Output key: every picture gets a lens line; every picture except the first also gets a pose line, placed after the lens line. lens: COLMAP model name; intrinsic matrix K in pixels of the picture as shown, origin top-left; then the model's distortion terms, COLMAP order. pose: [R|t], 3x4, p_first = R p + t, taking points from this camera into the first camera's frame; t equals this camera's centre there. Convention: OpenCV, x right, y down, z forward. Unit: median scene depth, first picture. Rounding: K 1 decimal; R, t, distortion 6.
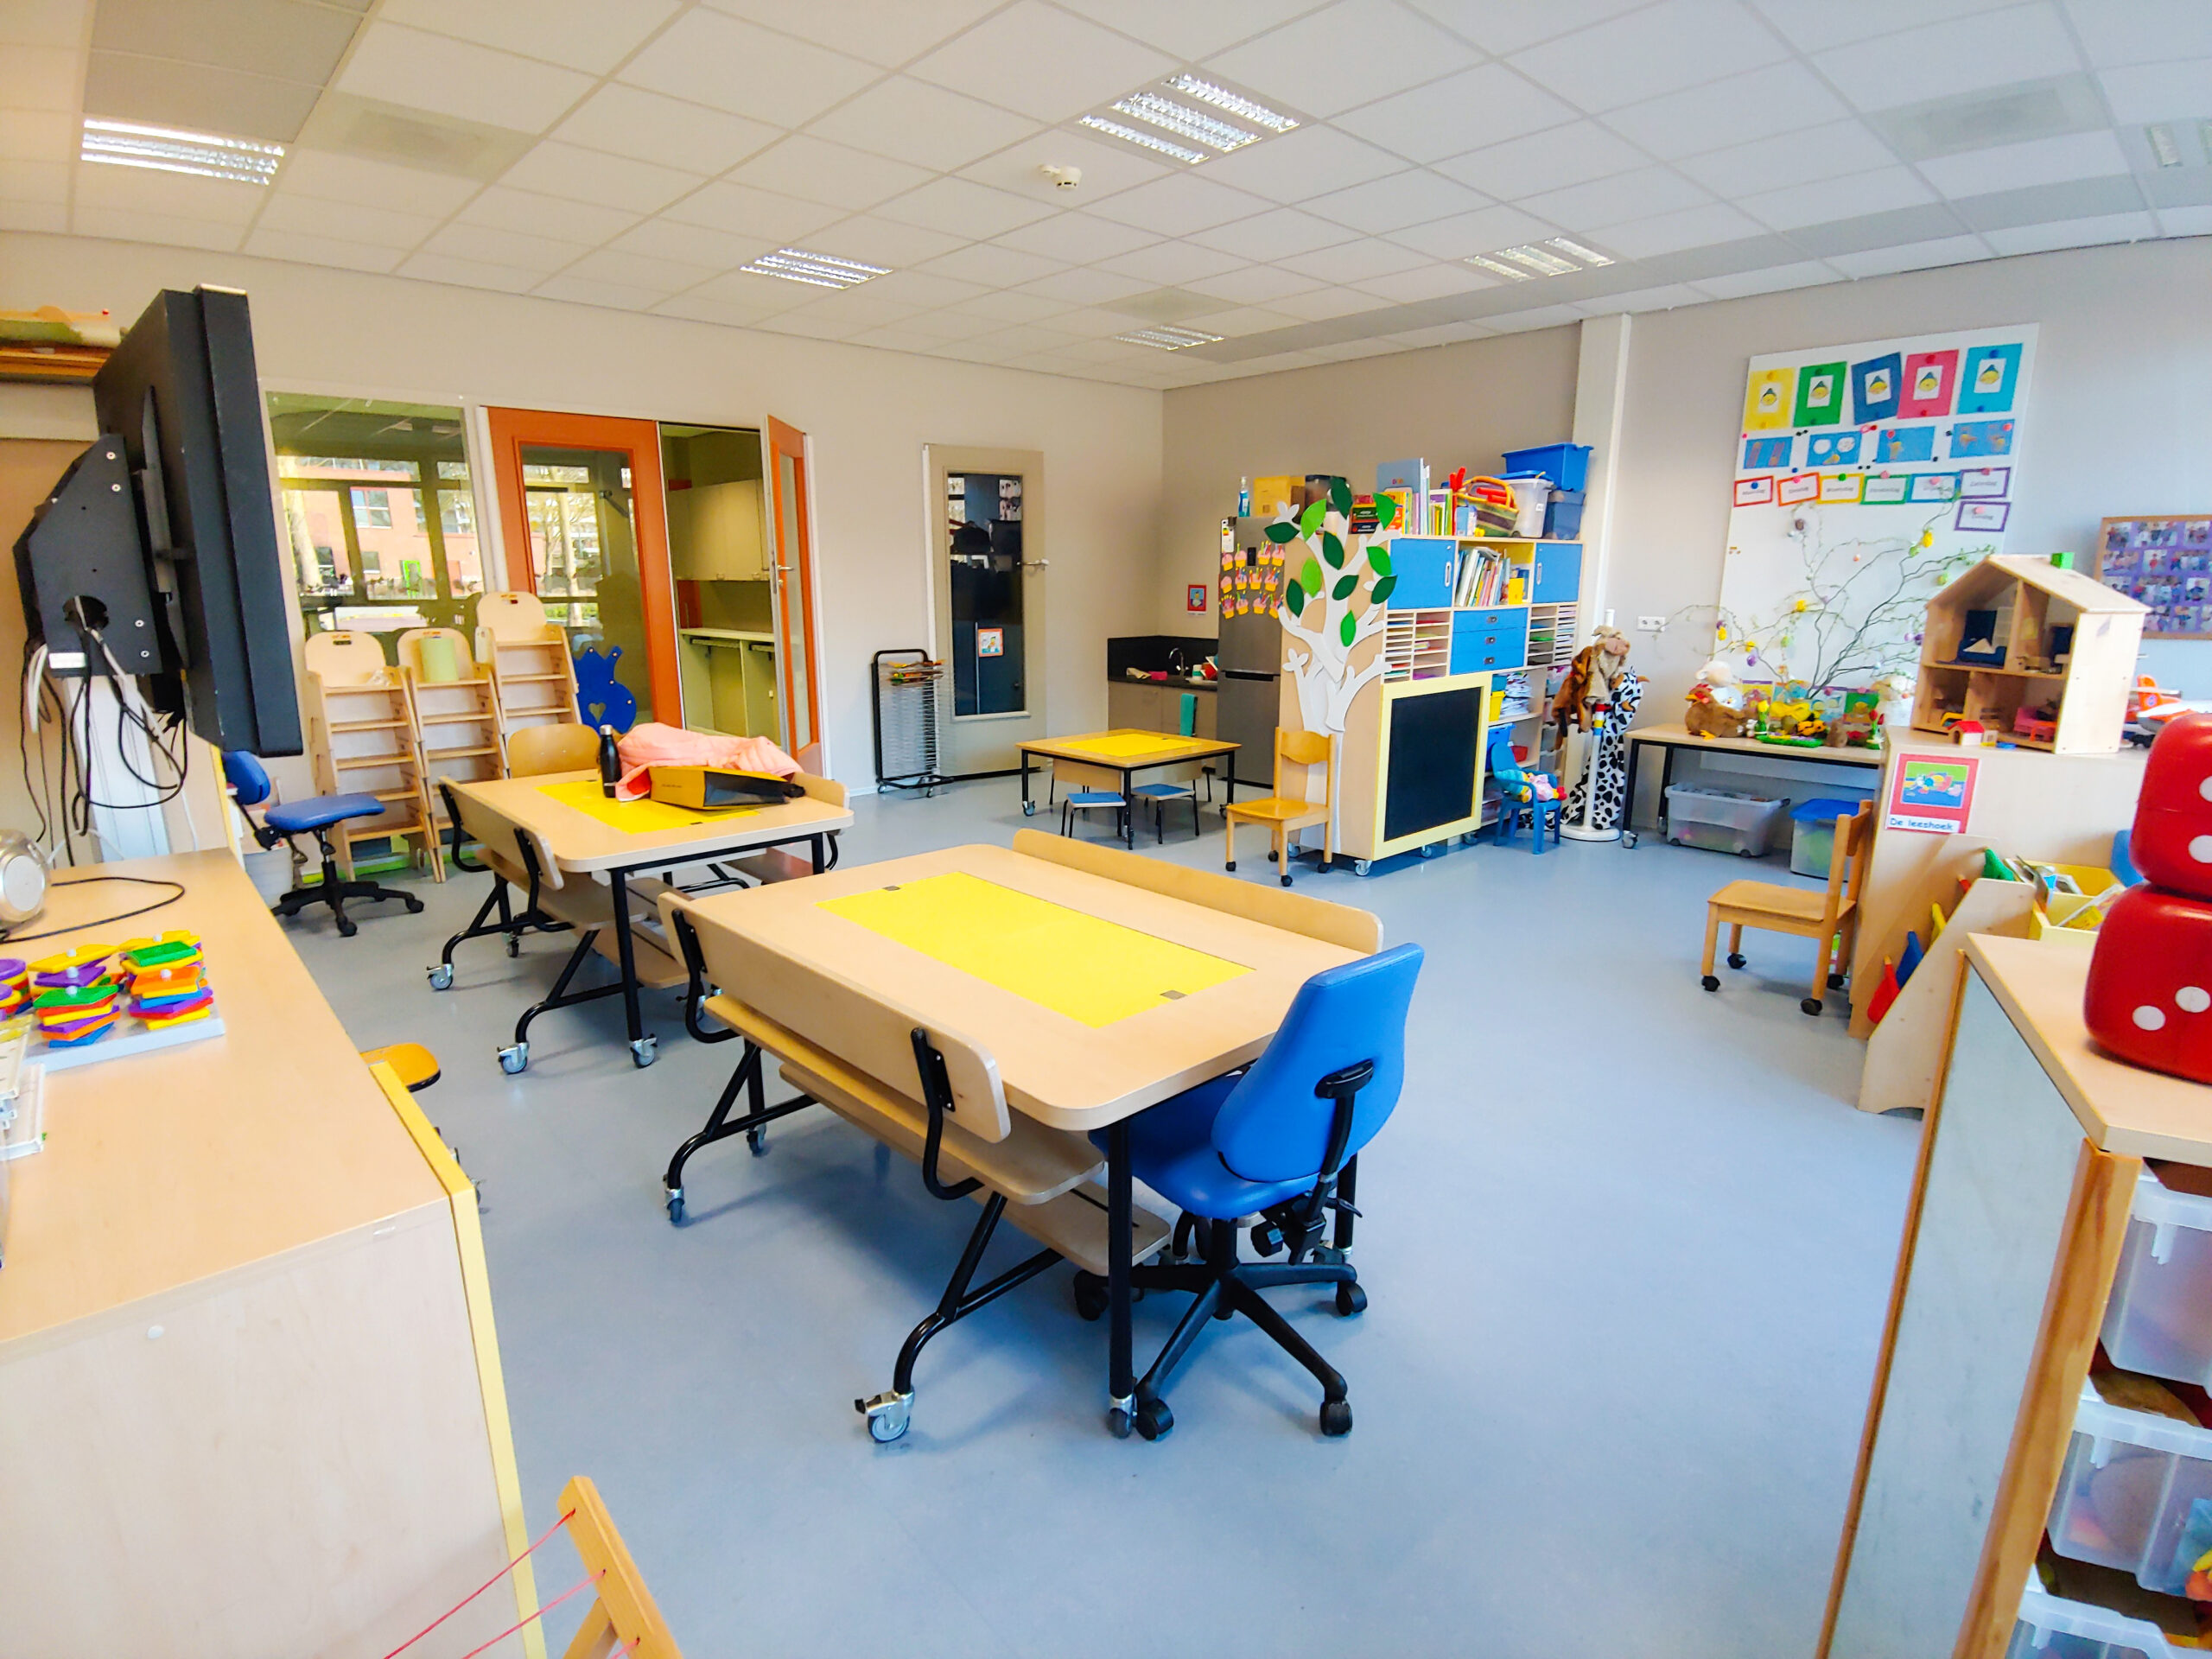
lens RADIAL K [[1096.3, 0, 1095.9], [0, 1096.3, 825.5], [0, 0, 1]] dist [0.006077, -0.011472]
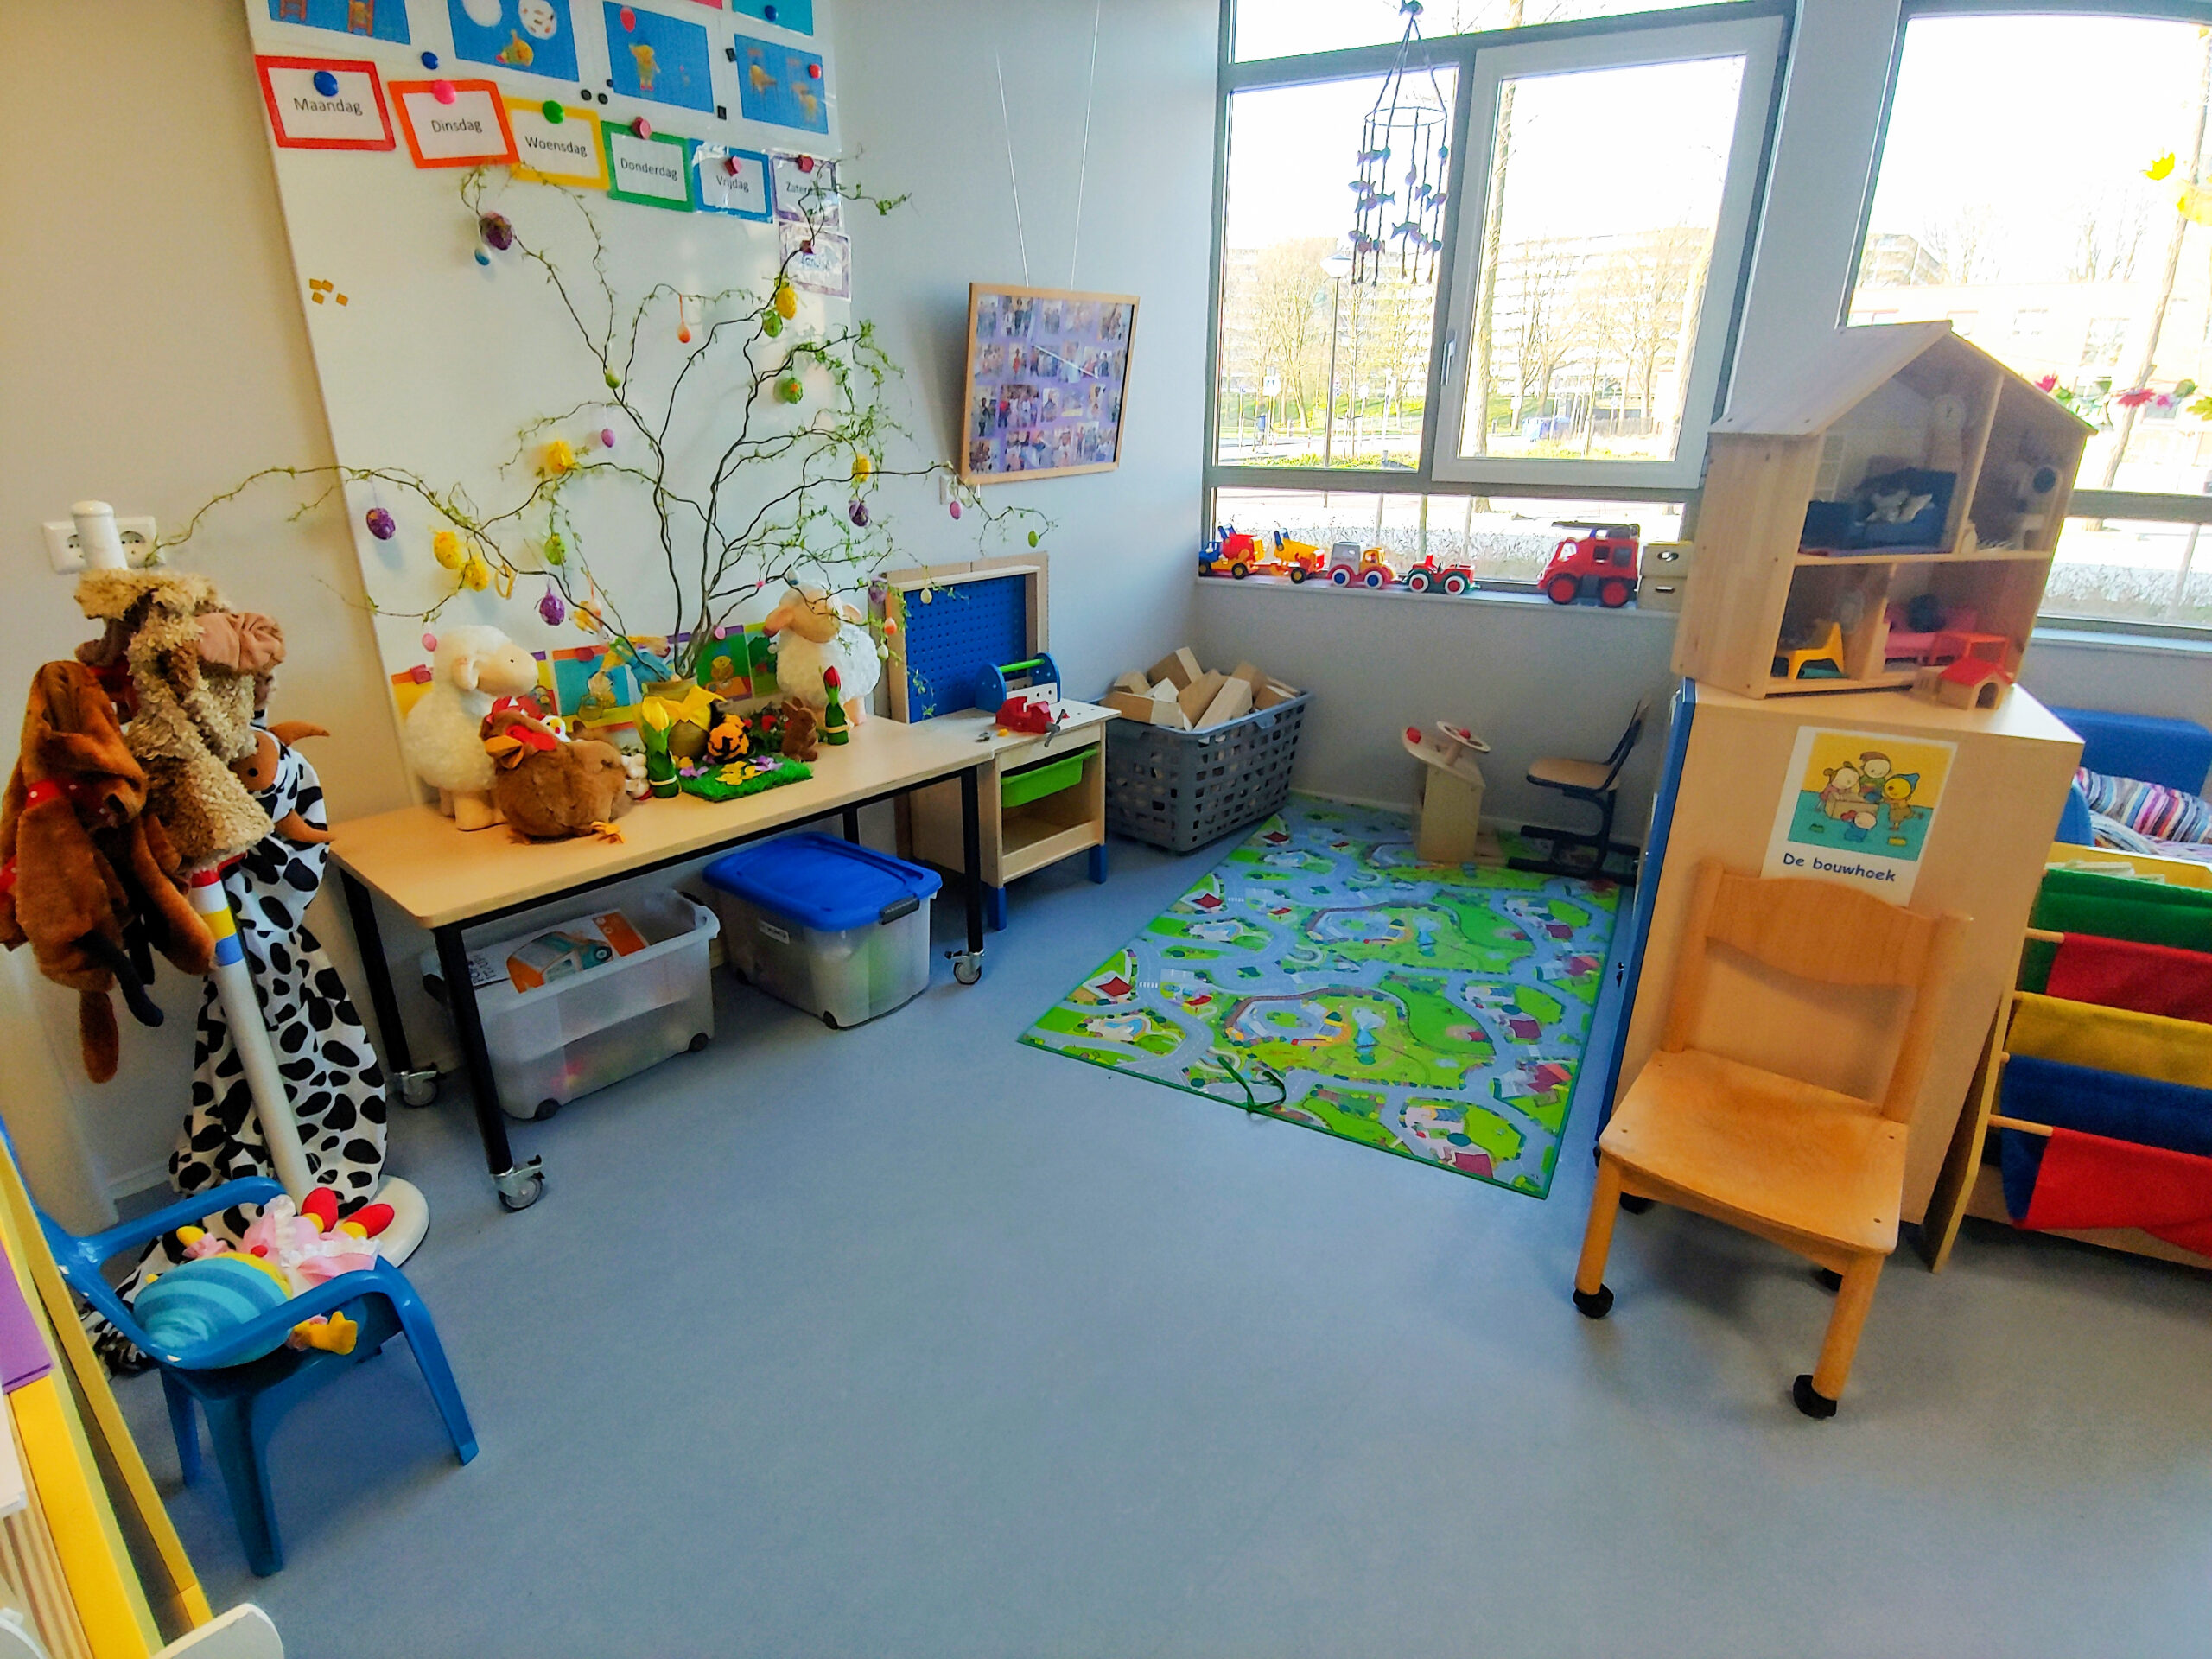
lens RADIAL K [[1096.3, 0, 1095.9], [0, 1096.3, 825.5], [0, 0, 1]] dist [0.006077, -0.011472]
pose [[-0.103799, -0.351398, 0.930454, 0.193045], [0.222704, 0.903543, 0.366078, -0.173693], [-0.969344, 0.245215, -0.015529, 0.813509]]
